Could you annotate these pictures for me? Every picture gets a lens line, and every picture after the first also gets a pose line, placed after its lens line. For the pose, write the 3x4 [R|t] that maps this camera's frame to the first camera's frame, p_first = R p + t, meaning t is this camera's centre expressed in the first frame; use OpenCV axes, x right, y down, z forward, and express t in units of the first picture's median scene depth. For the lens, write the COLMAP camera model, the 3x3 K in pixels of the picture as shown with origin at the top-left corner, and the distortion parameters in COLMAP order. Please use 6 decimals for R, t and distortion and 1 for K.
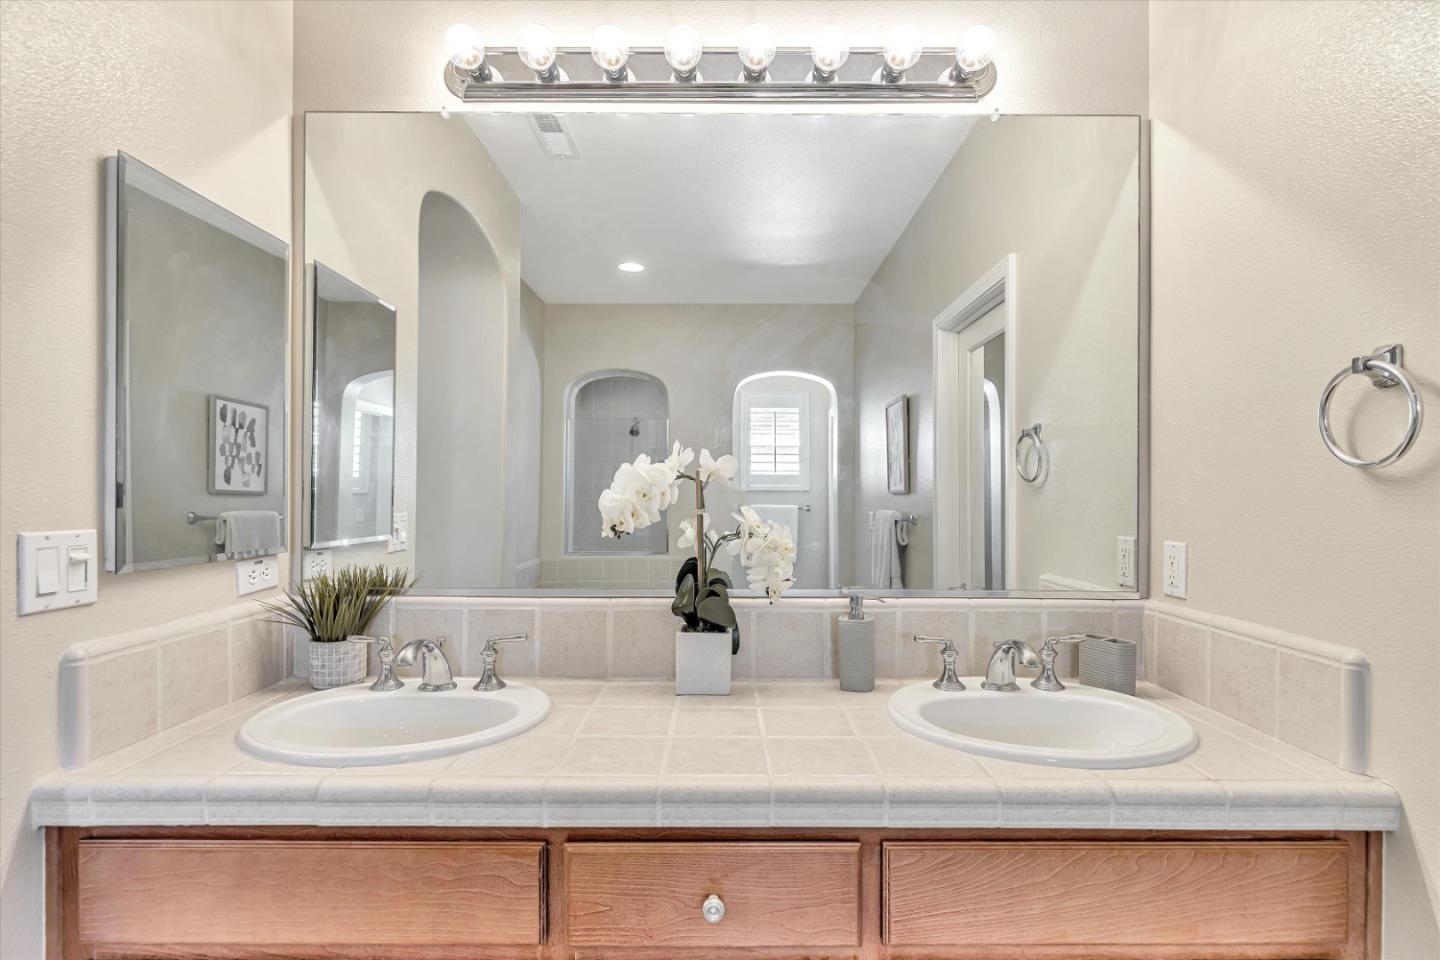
lens RADIAL K [[655.2, 0, 725.9], [0, 655.2, 483.2], [0, 0, 1]] dist [-0.000090, -0.000492]
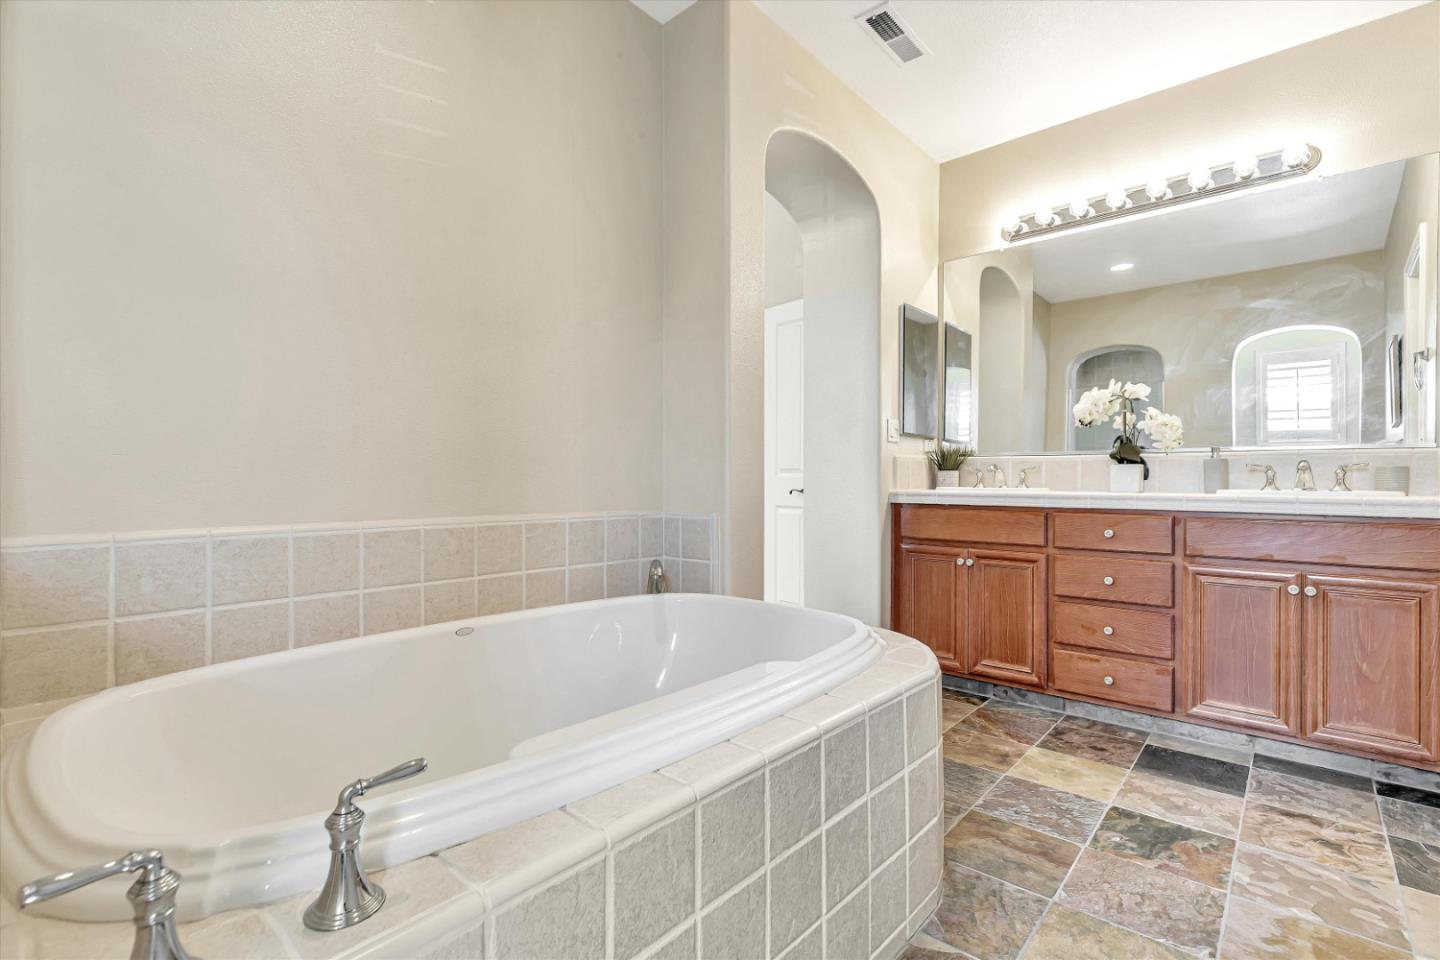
lens RADIAL K [[655.2, 0, 725.9], [0, 655.2, 483.2], [0, 0, 1]] dist [-0.000090, -0.000492]
pose [[0.741136, 0.000779, -0.671354, 0.414002], [0.003897, 0.999977, 0.005462, 0.252197], [0.671343, -0.006665, 0.741117, -1.406792]]
